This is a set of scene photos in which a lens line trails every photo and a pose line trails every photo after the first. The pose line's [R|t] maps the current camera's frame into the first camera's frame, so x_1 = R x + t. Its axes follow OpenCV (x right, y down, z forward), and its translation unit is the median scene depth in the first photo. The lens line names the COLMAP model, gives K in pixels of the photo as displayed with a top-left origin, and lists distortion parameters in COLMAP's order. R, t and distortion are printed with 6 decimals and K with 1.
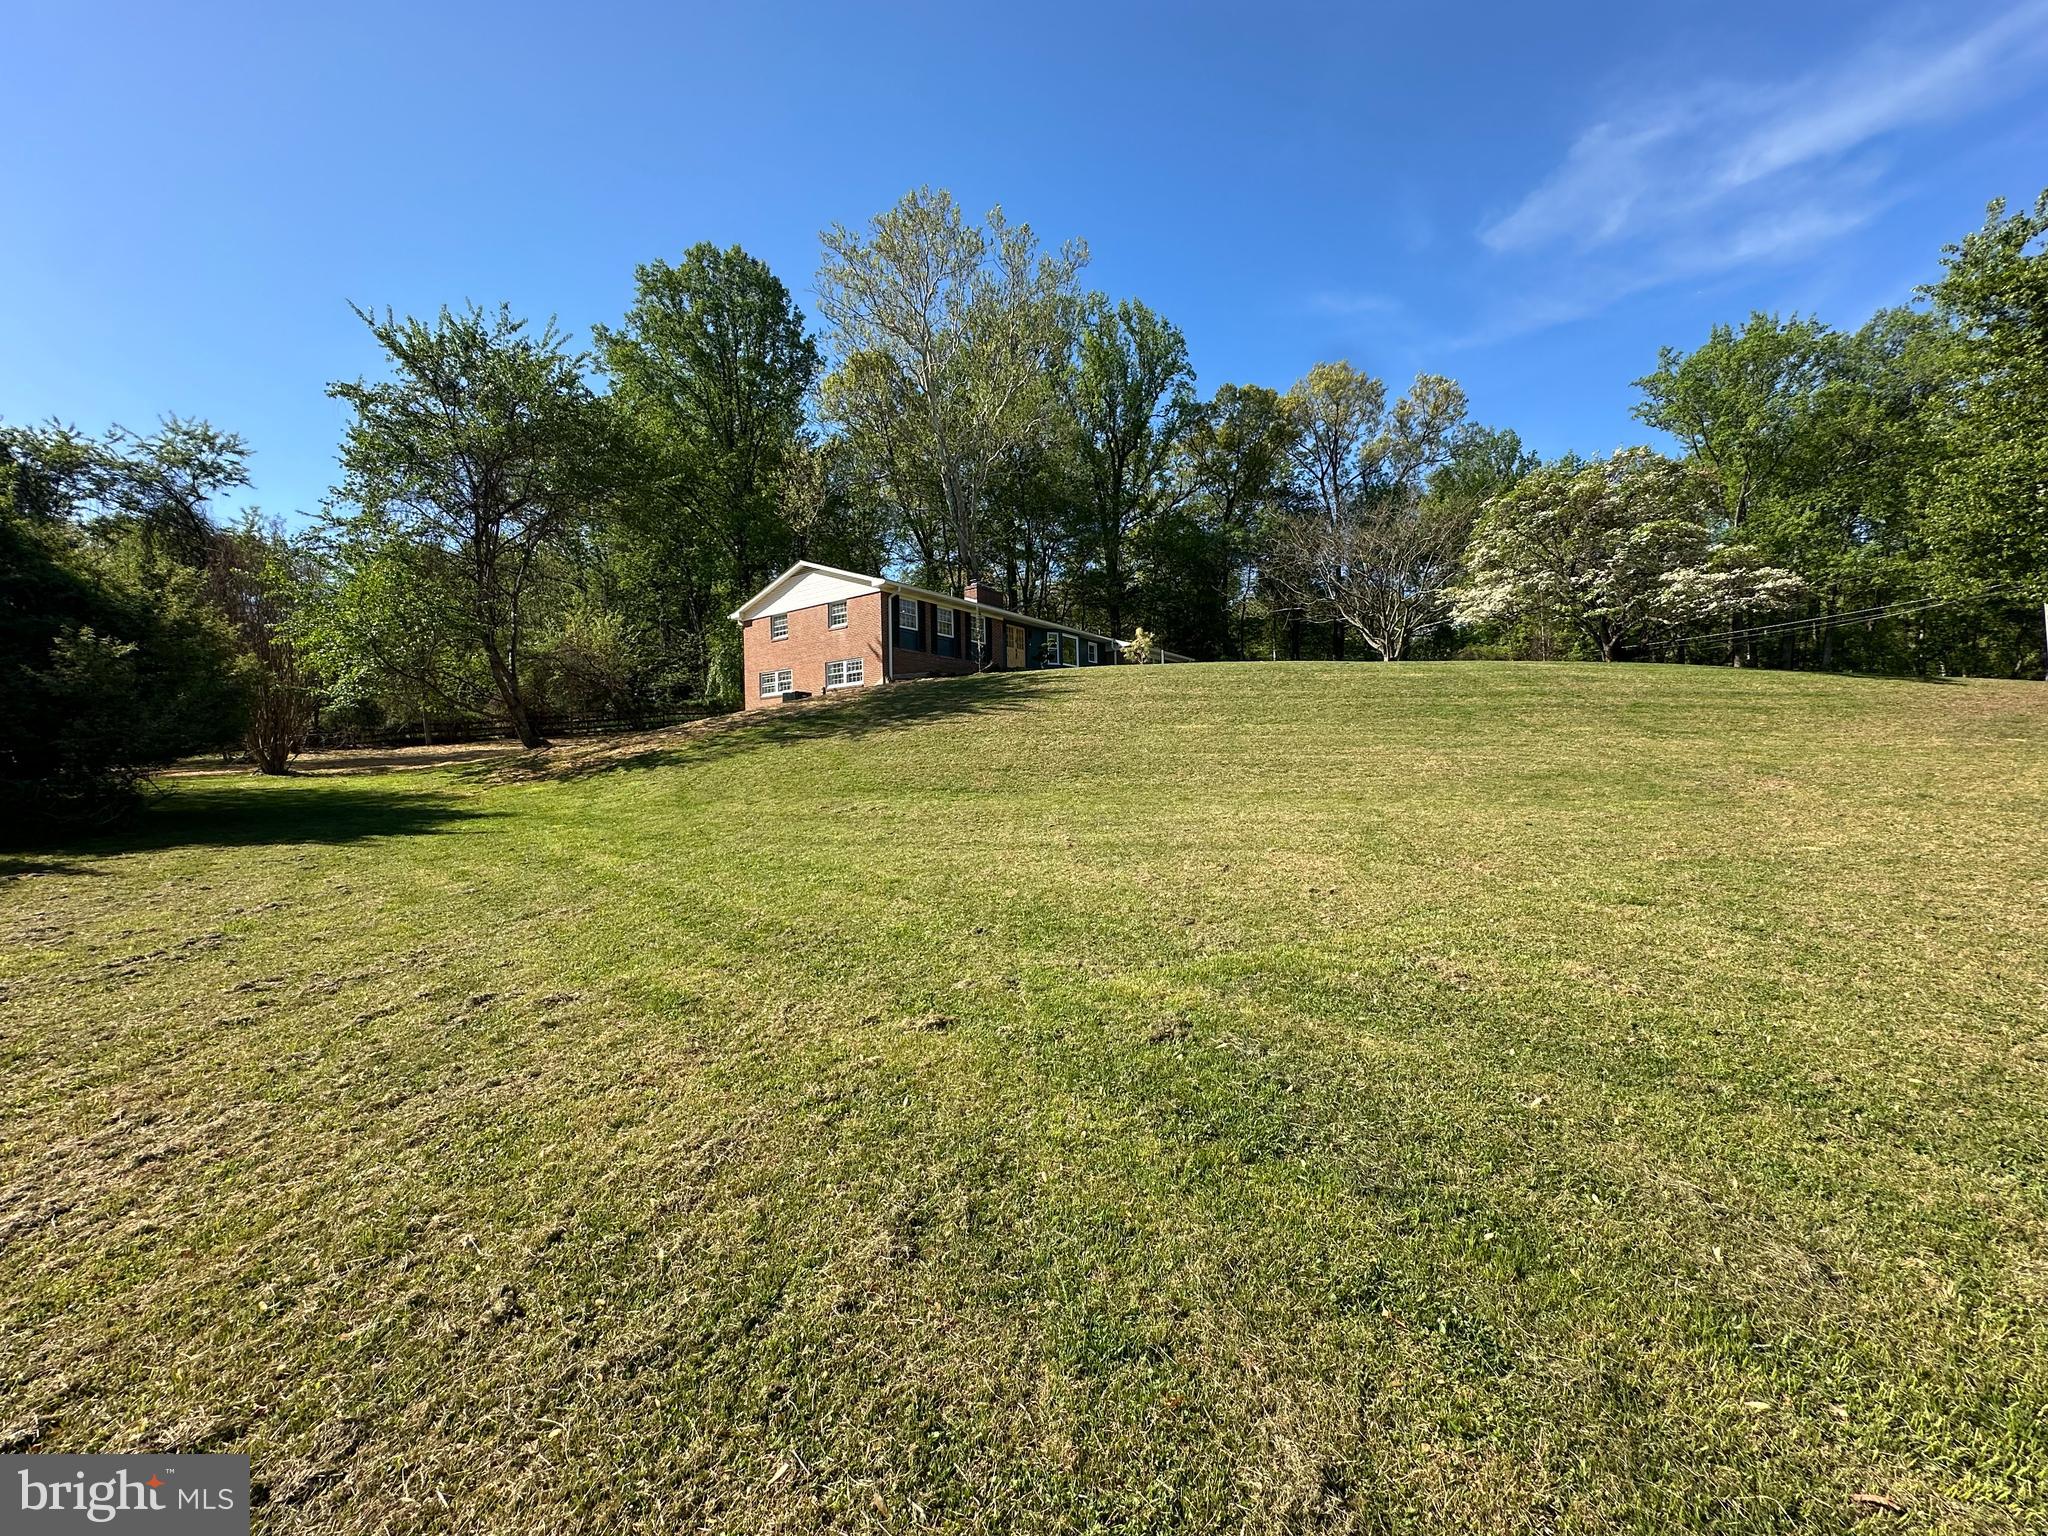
lens RADIAL K [[817.1, 0, 1024.0], [0, 817.1, 768.0], [0, 0, 1]] dist [-0.002702, 0.000052]
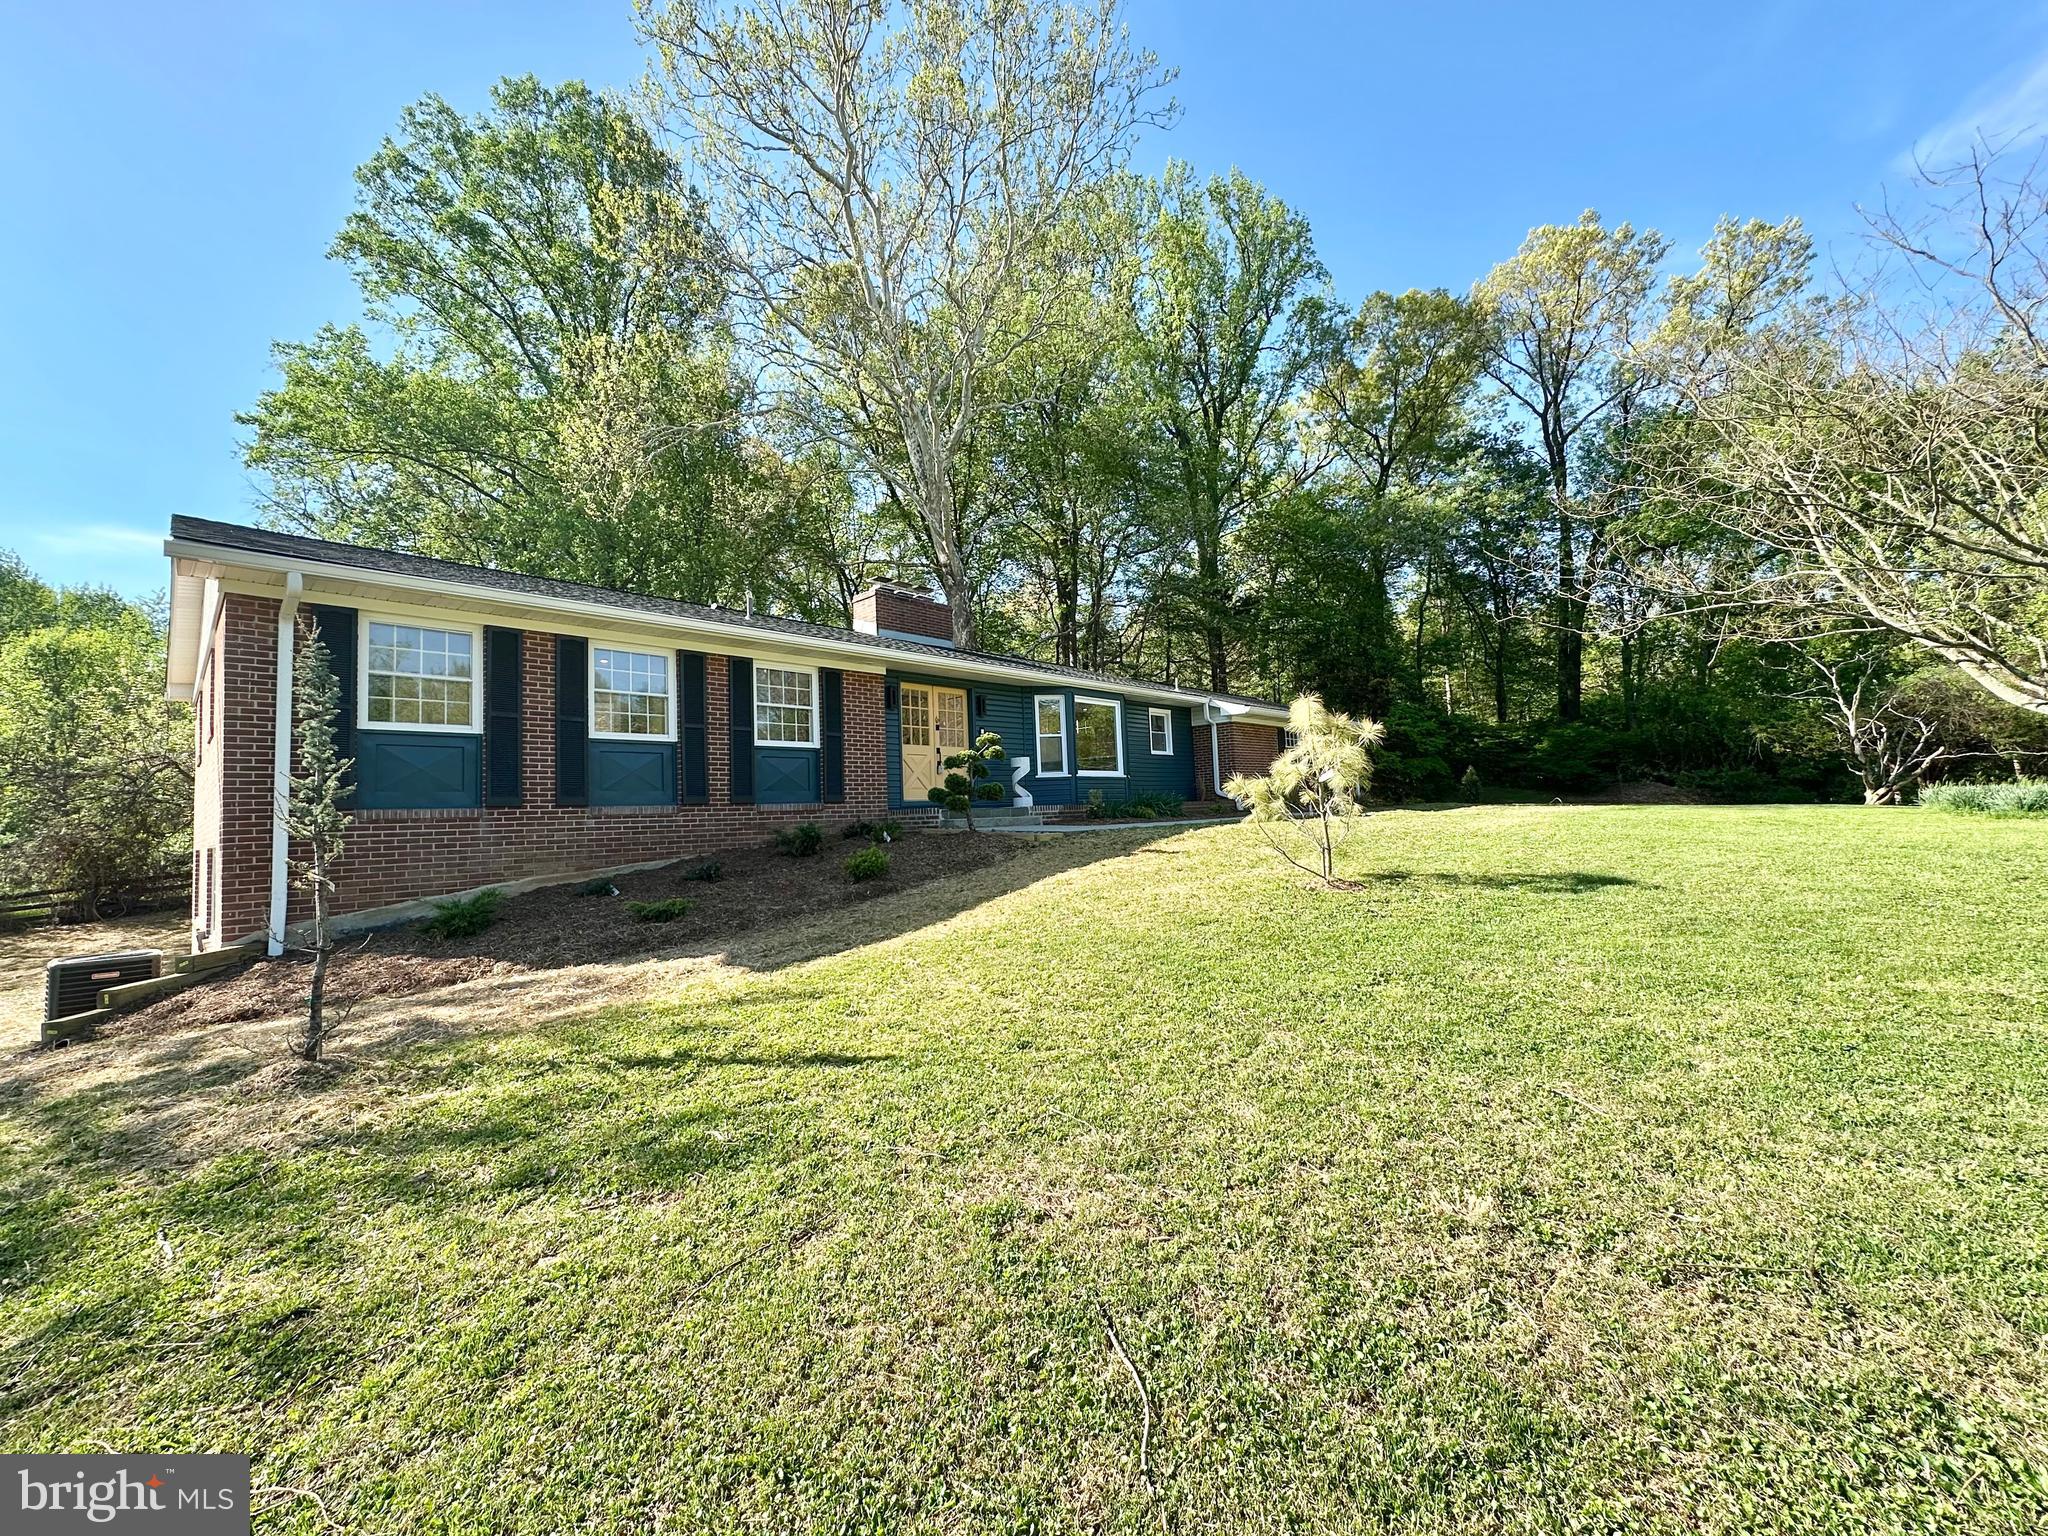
lens RADIAL K [[817.1, 0, 1024.0], [0, 817.1, 768.0], [0, 0, 1]] dist [-0.002702, 0.000052]
pose [[0.991305, -0.026256, -0.128937, 0.041699], [0.020970, 0.998890, -0.042190, -0.065467], [0.129902, 0.039120, 0.990755, 0.347270]]
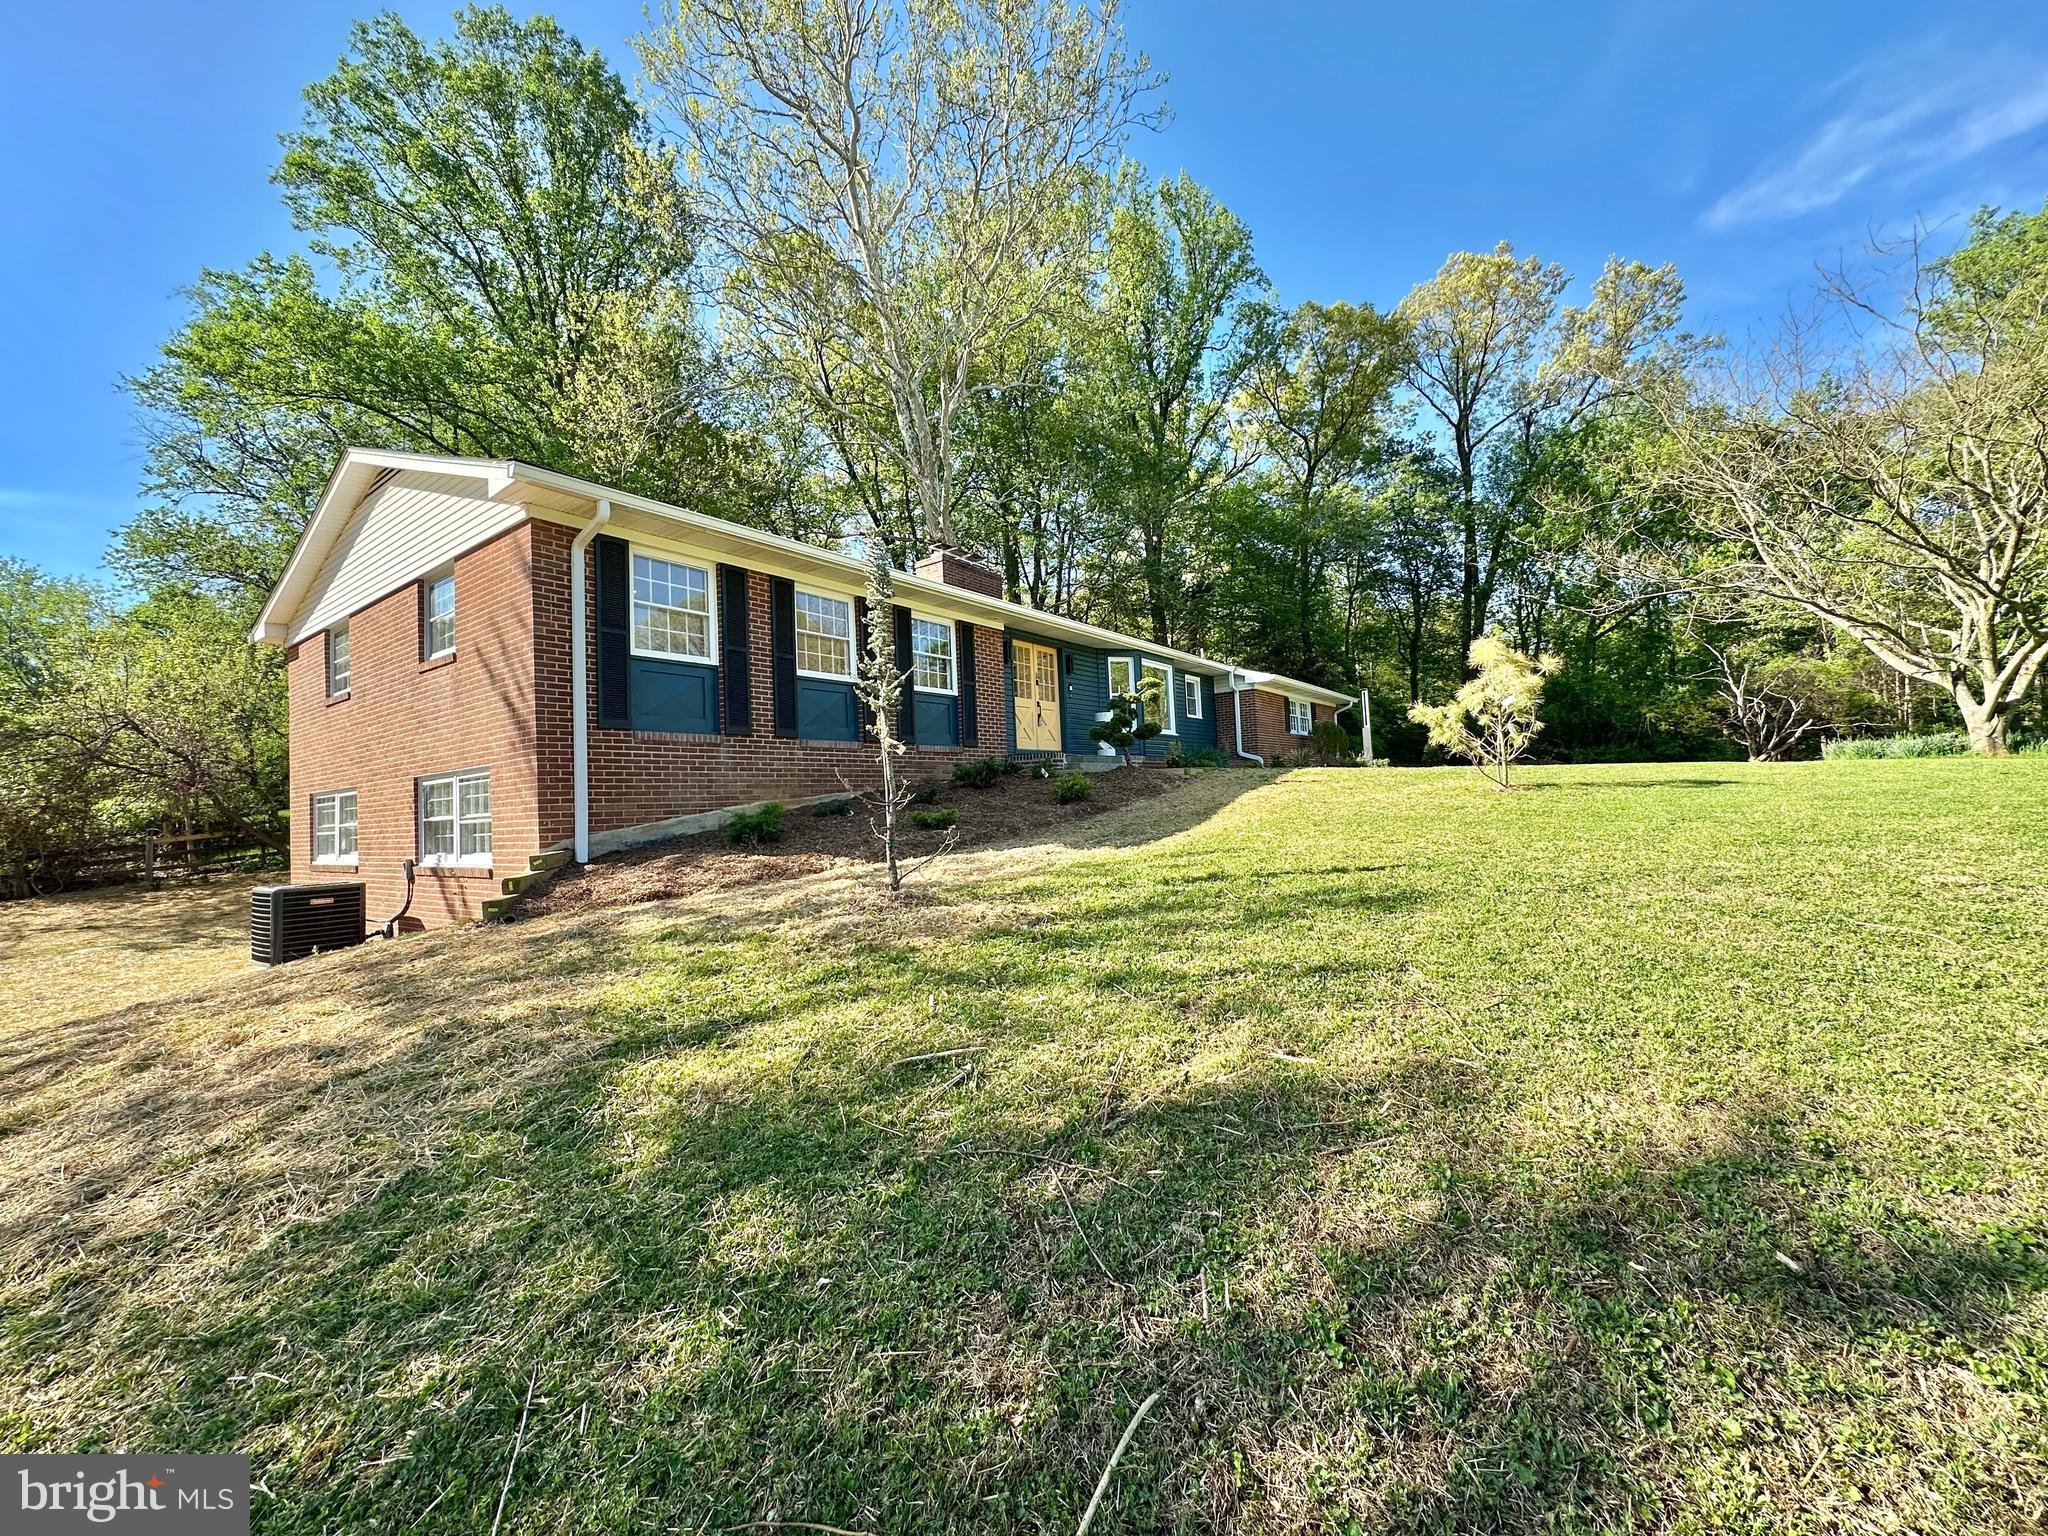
lens RADIAL K [[817.1, 0, 1024.0], [0, 817.1, 768.0], [0, 0, 1]] dist [-0.002702, 0.000052]
pose [[0.999729, -0.023176, -0.002249, -0.008998], [0.023109, 0.999385, -0.026366, -0.056015], [0.002859, 0.026307, 0.999650, 0.327312]]
